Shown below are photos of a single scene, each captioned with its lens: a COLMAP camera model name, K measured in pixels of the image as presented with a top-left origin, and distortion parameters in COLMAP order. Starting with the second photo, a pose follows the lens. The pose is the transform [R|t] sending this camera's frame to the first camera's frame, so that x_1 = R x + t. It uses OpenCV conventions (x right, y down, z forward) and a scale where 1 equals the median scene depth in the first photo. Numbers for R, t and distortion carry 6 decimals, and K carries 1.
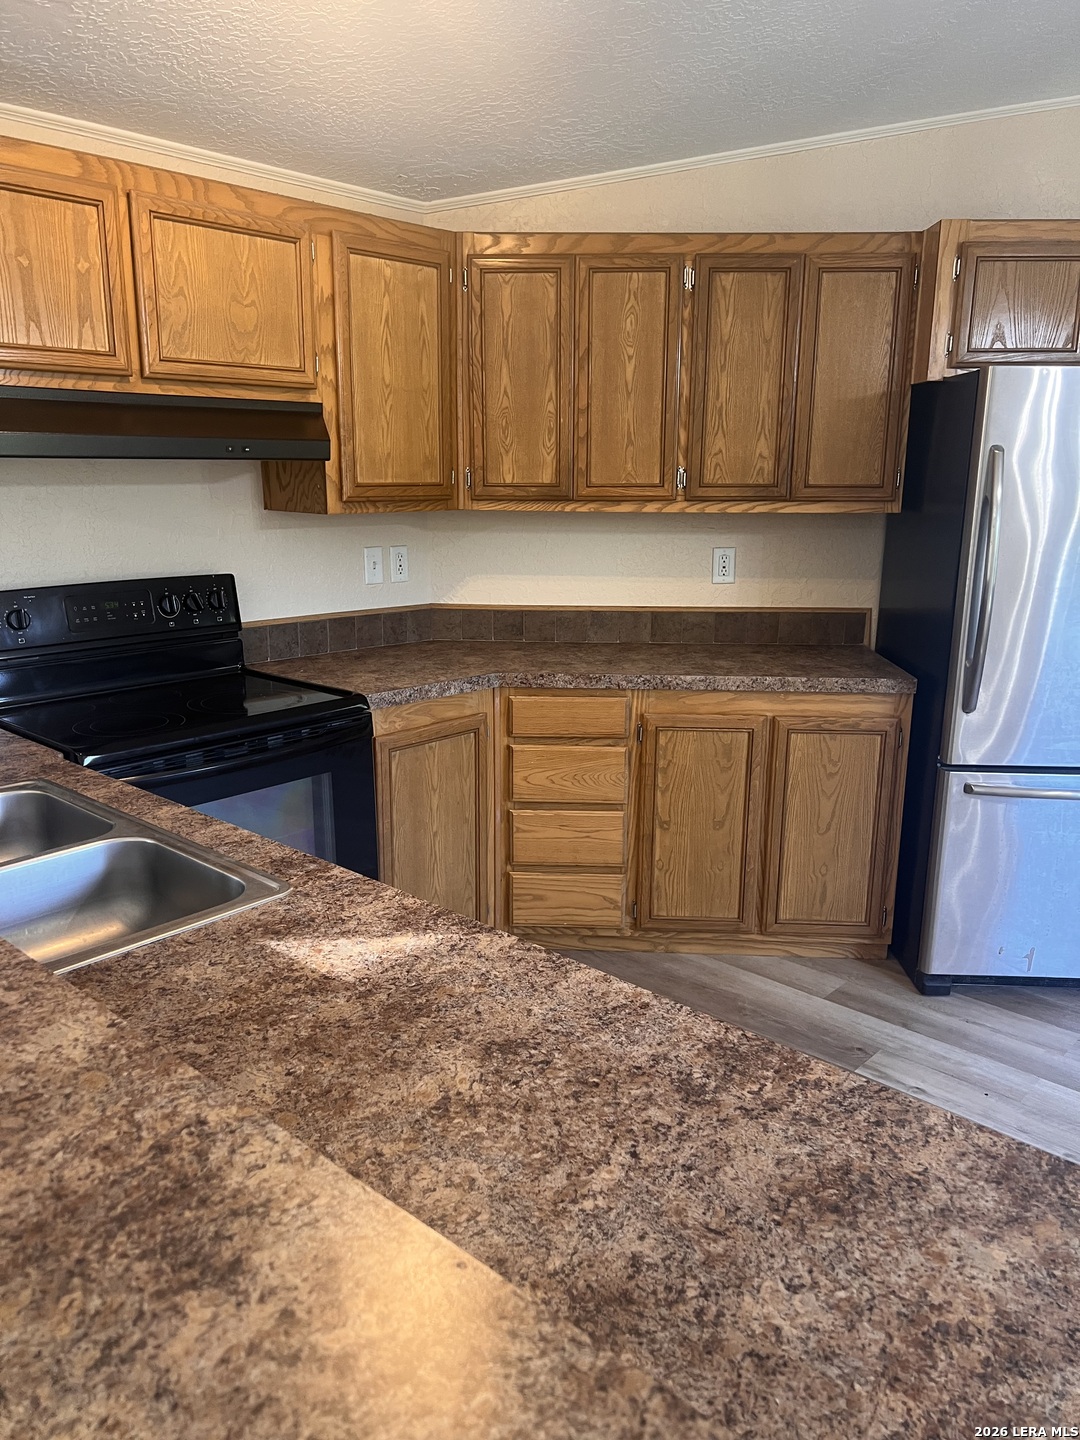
lens RADIAL K [[1084.3, 0, 531.7], [0, 1084.3, 721.2], [0, 0, 1]] dist [0.053448, -0.069085]
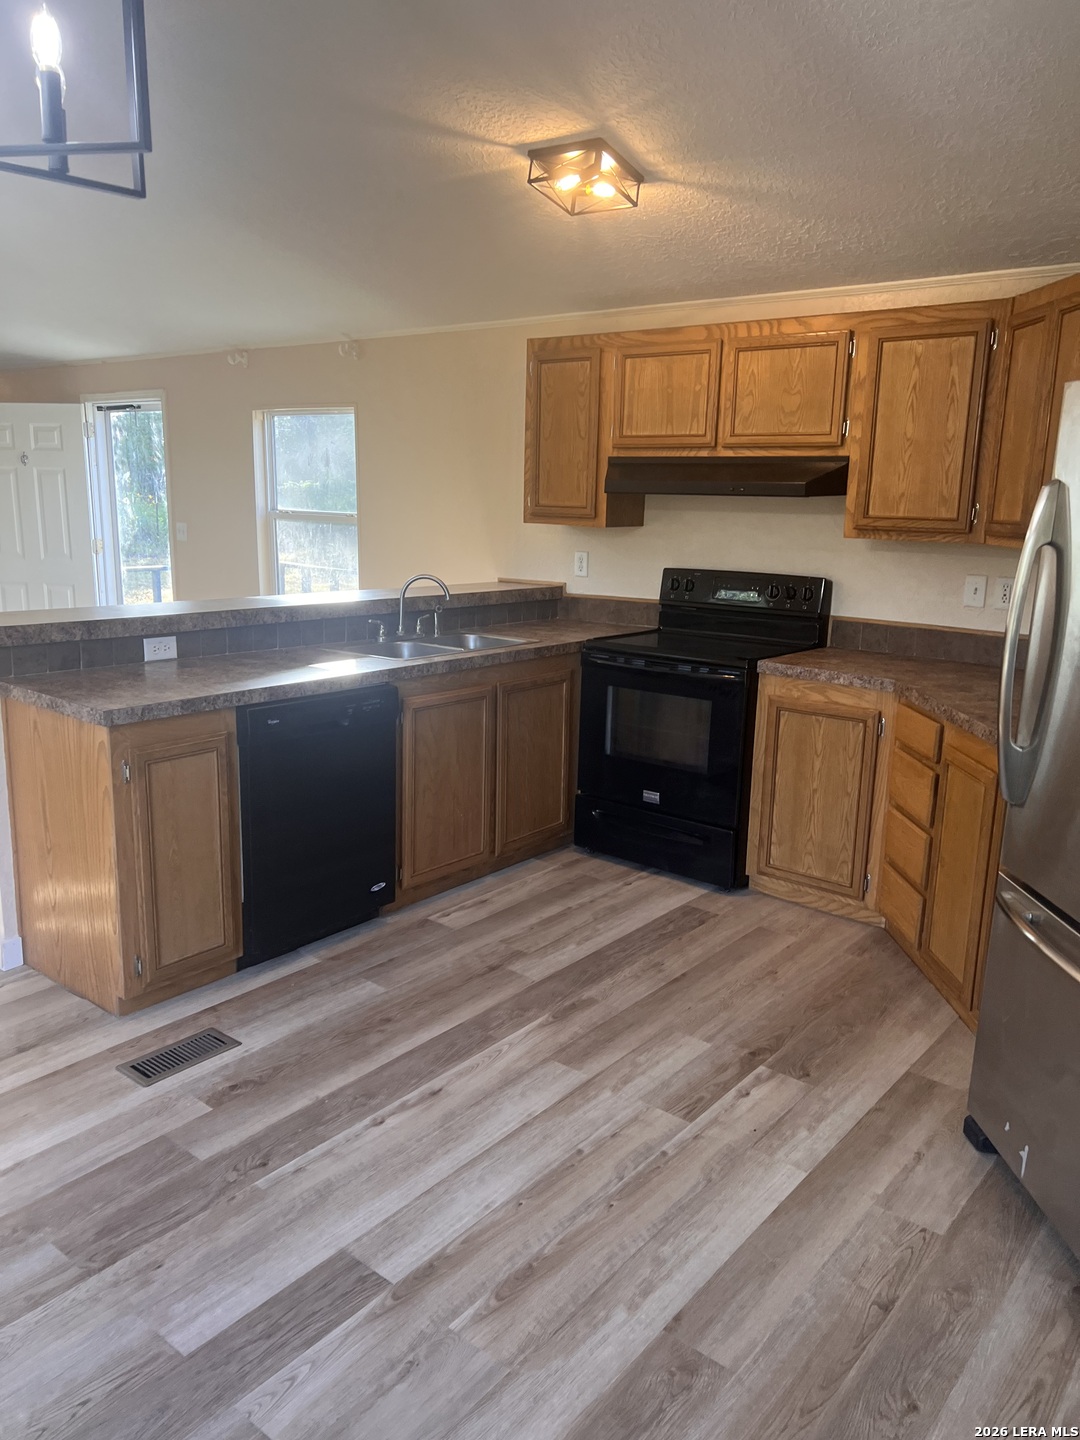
lens RADIAL K [[1084.3, 0, 531.7], [0, 1084.3, 721.2], [0, 0, 1]] dist [0.053448, -0.069085]
pose [[0.060319, 0.203587, -0.977197, 1.107135], [-0.254714, 0.949709, 0.182137, -0.118015], [0.965133, 0.237919, 0.109142, 0.519440]]
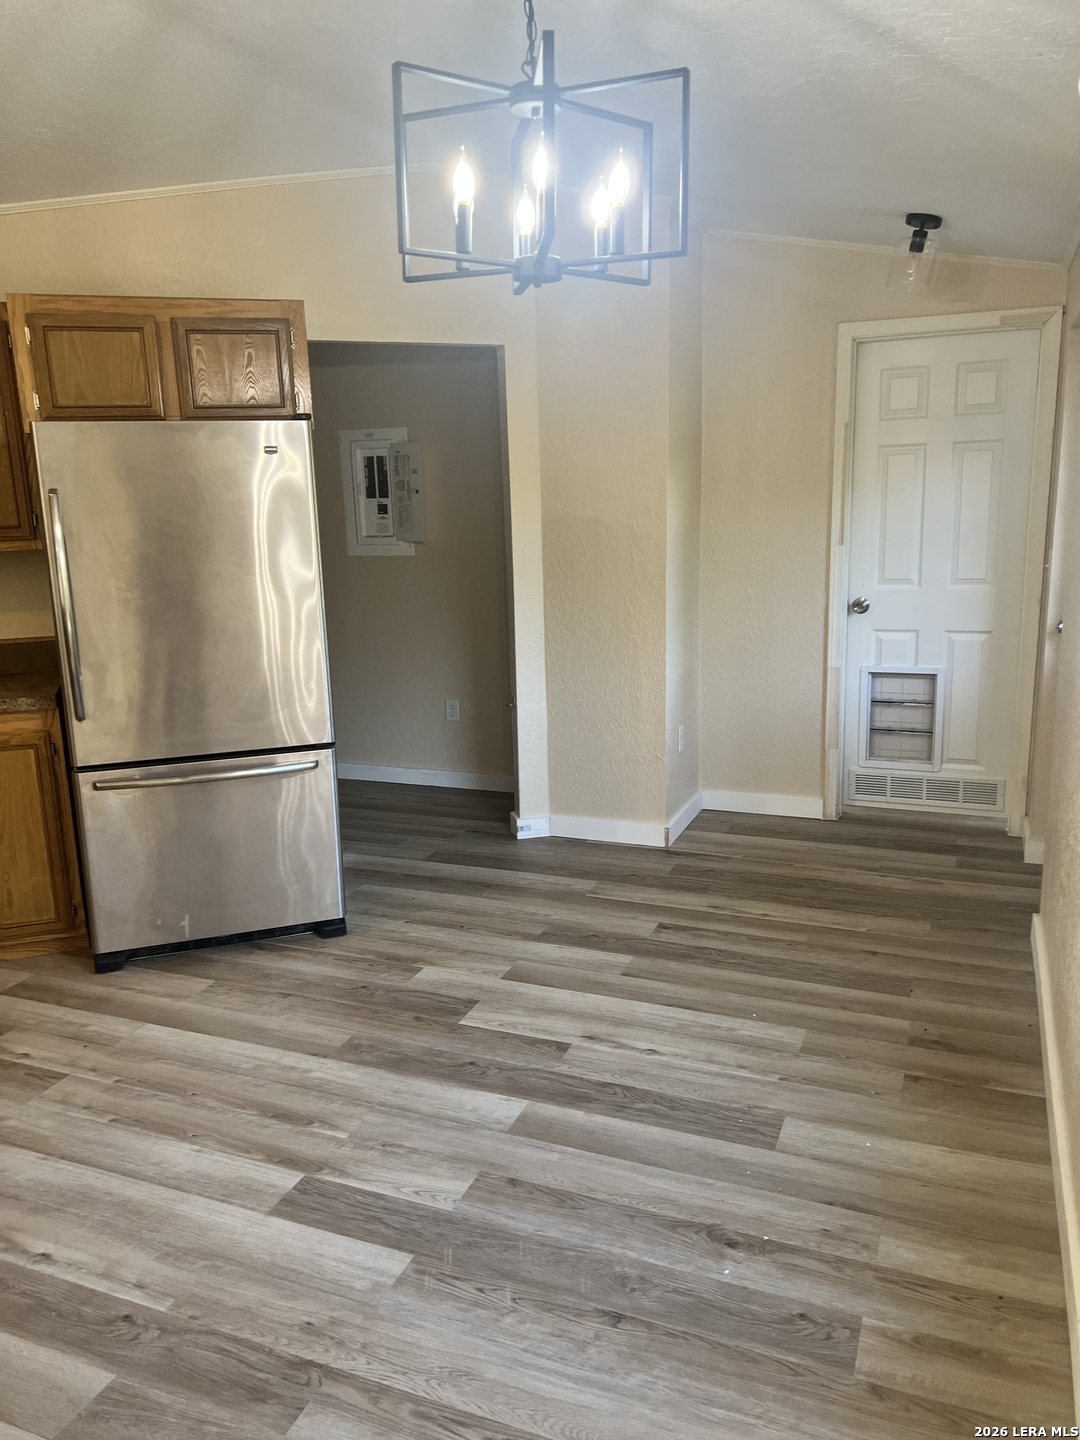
lens RADIAL K [[1084.3, 0, 531.7], [0, 1084.3, 721.2], [0, 0, 1]] dist [0.053448, -0.069085]
pose [[0.937004, -0.107652, 0.332317, 0.438845], [0.116506, 0.993167, -0.006773, 0.053214], [-0.329317, 0.045063, 0.943143, -0.225351]]
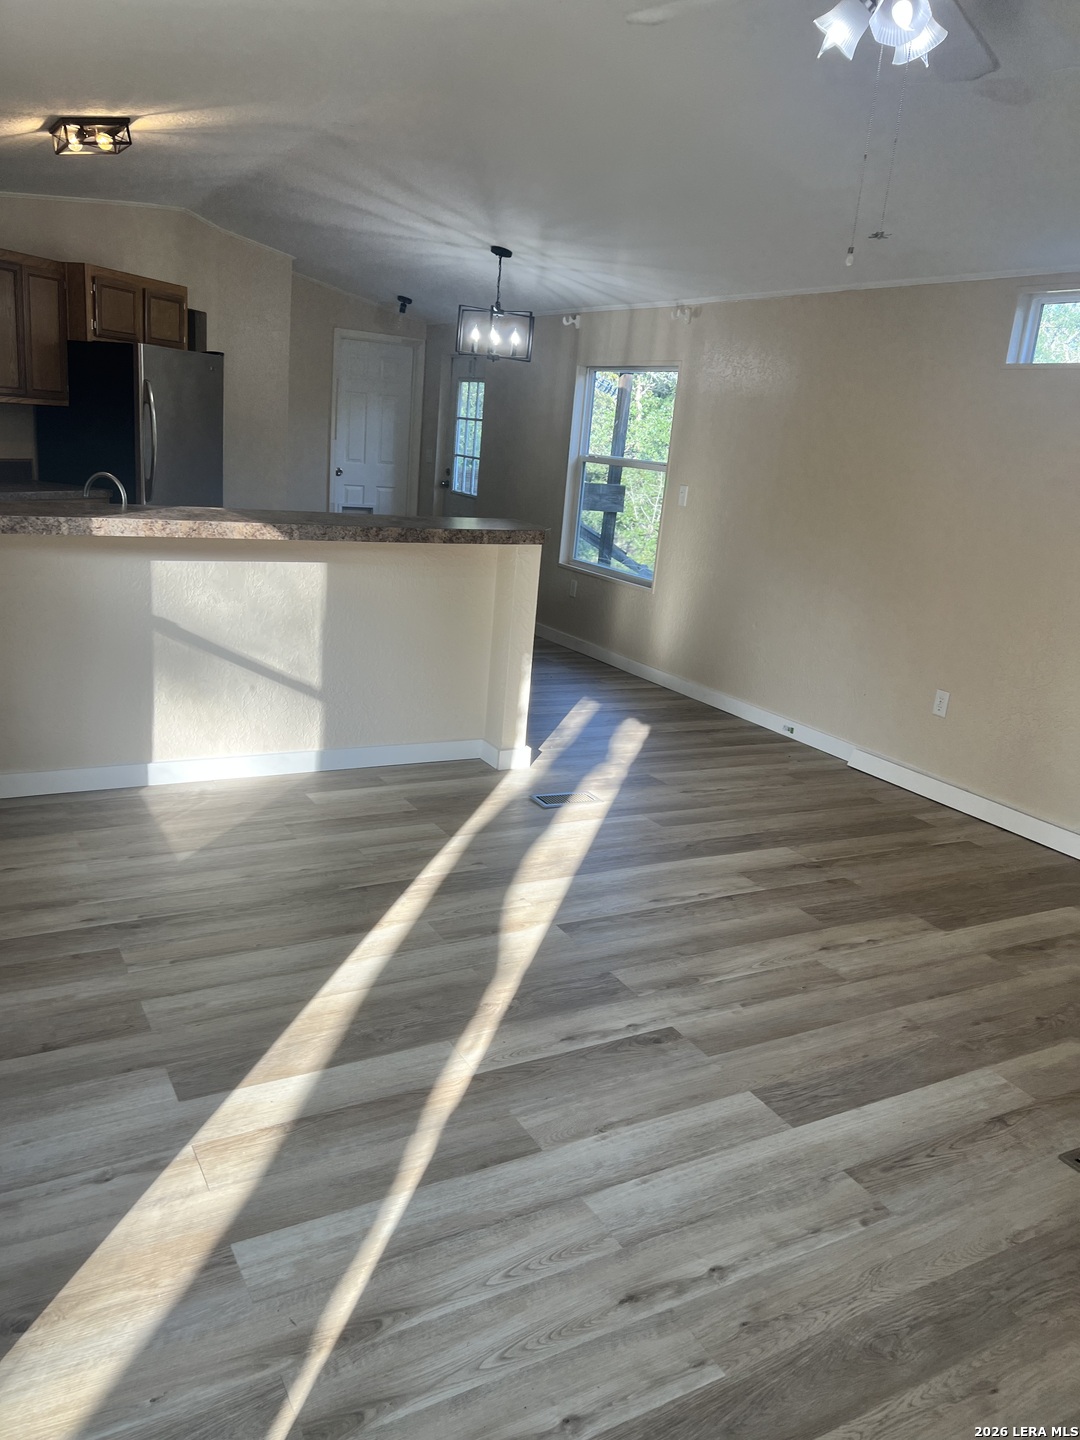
lens RADIAL K [[1078.1, 0, 527.1], [0, 1078.1, 739.3], [0, 0, 1]] dist [0.049457, -0.065967]
pose [[0.310769, -0.243842, 0.918675, -1.415051], [0.141490, 0.967632, 0.208973, 0.100550], [-0.939895, 0.065041, 0.335211, -0.405163]]
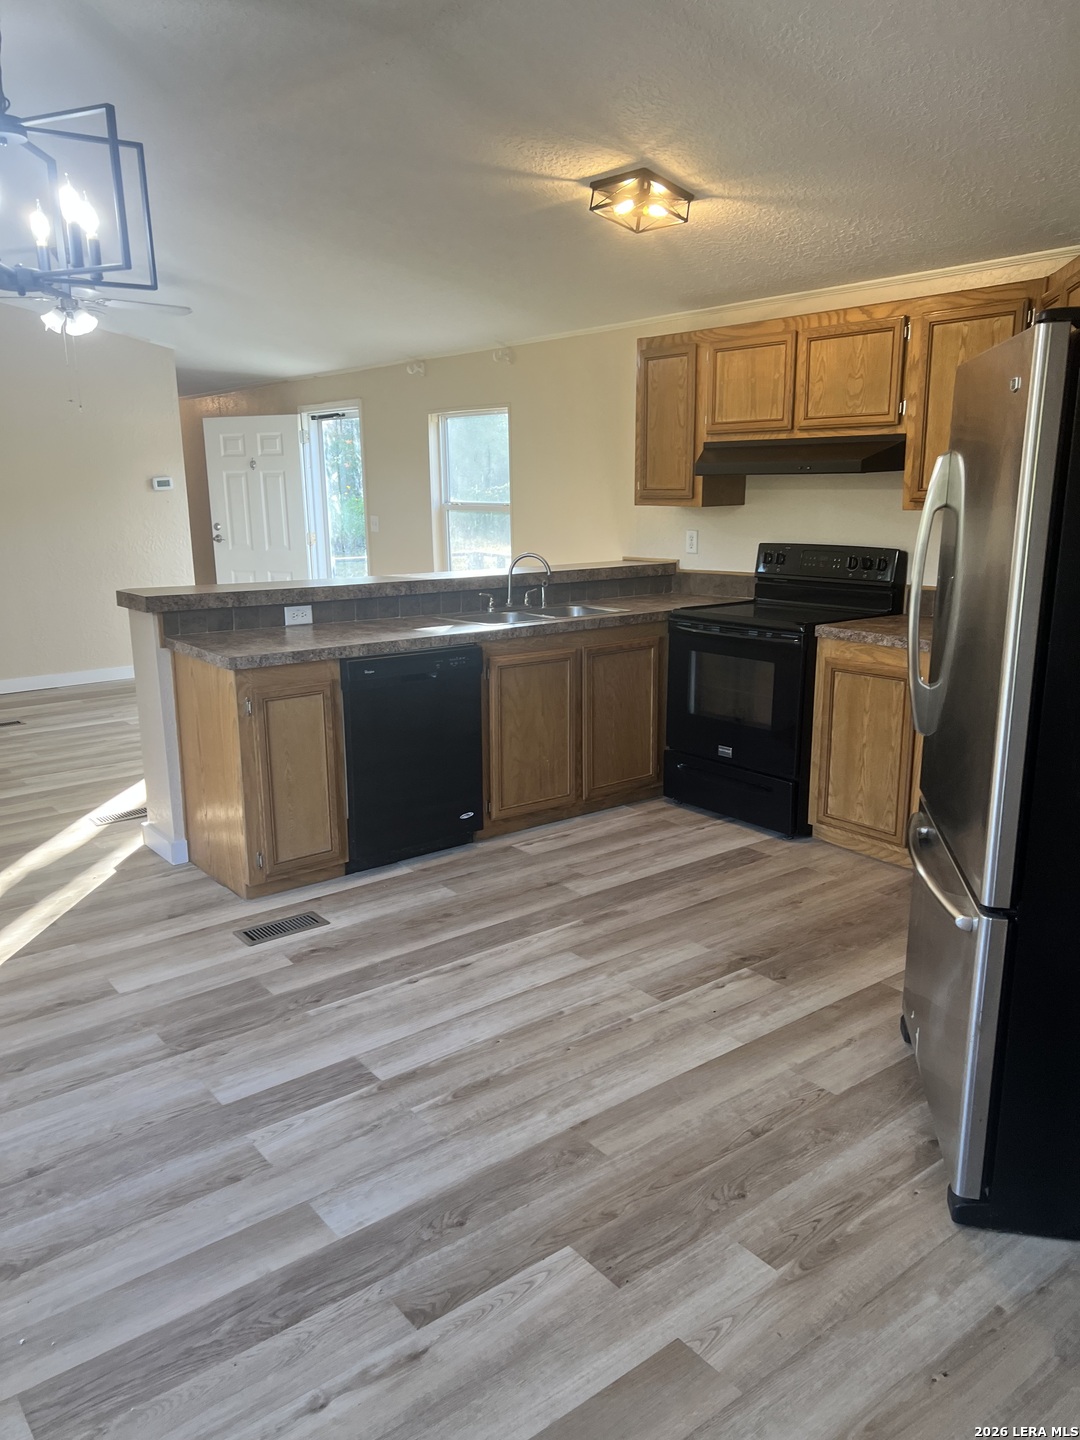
lens RADIAL K [[1084.3, 0, 531.7], [0, 1084.3, 721.2], [0, 0, 1]] dist [0.053448, -0.069085]
pose [[-0.165480, 0.211195, -0.963334, 1.289304], [-0.221600, 0.943860, 0.244992, -0.166044], [0.960994, 0.254016, -0.109389, 0.733865]]
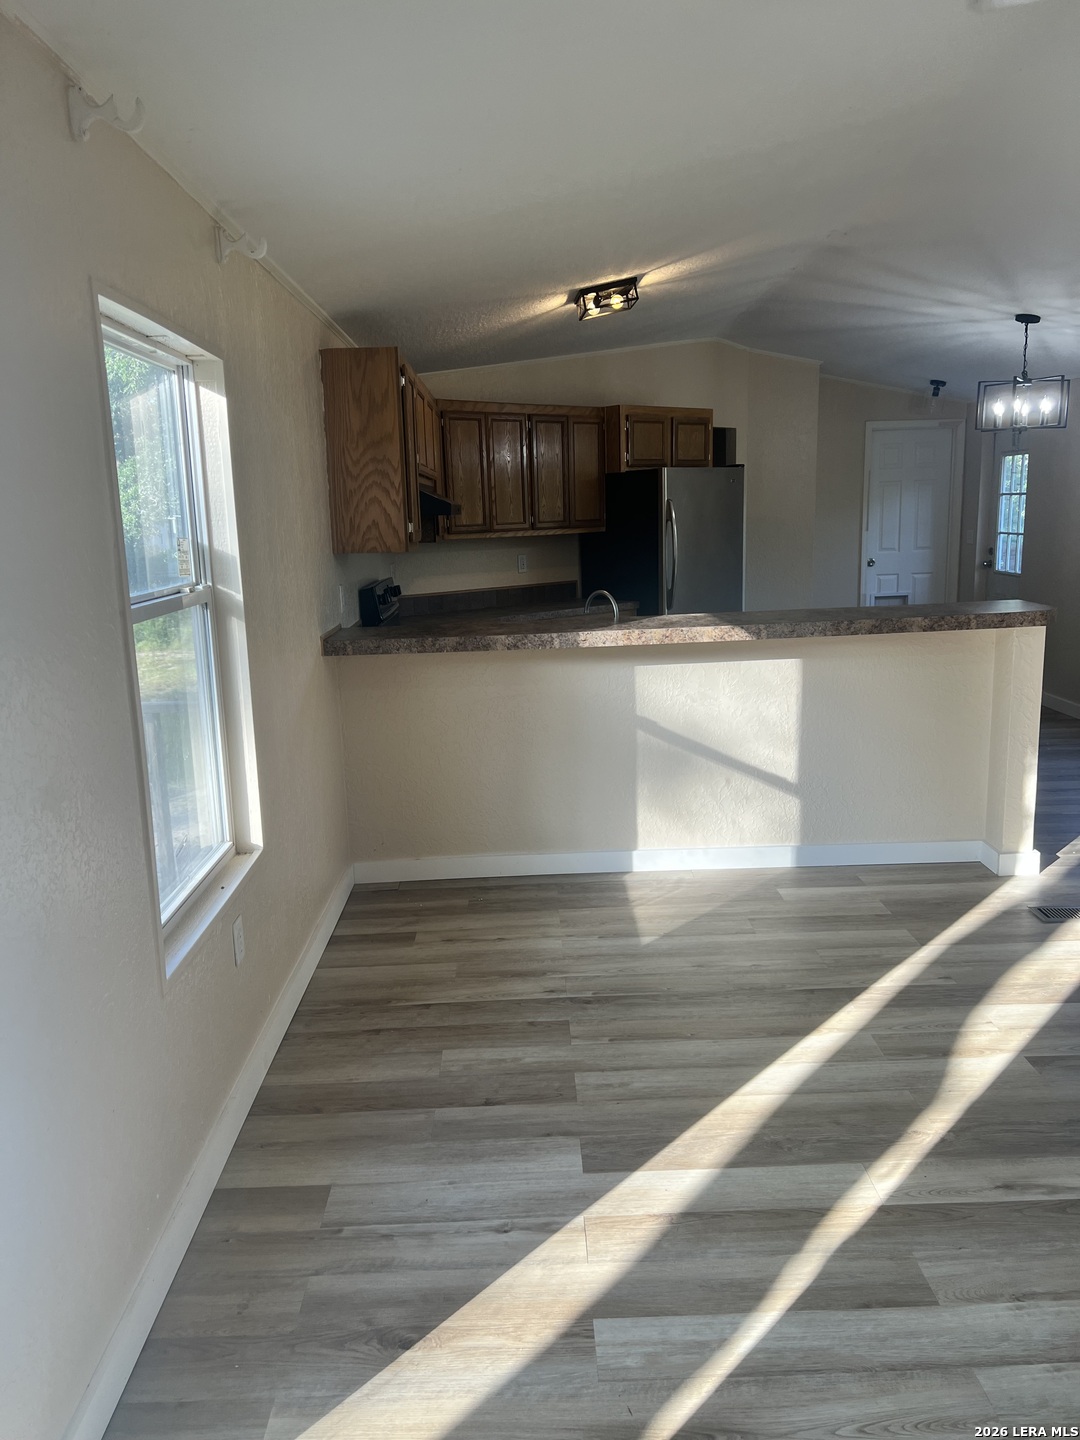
lens RADIAL K [[1078.1, 0, 527.1], [0, 1078.1, 739.3], [0, 0, 1]] dist [0.049457, -0.065967]
pose [[0.730179, -0.172209, 0.661198, -1.366776], [0.196689, 0.979731, 0.037963, 0.113409], [-0.654333, 0.102331, 0.749251, -0.515093]]
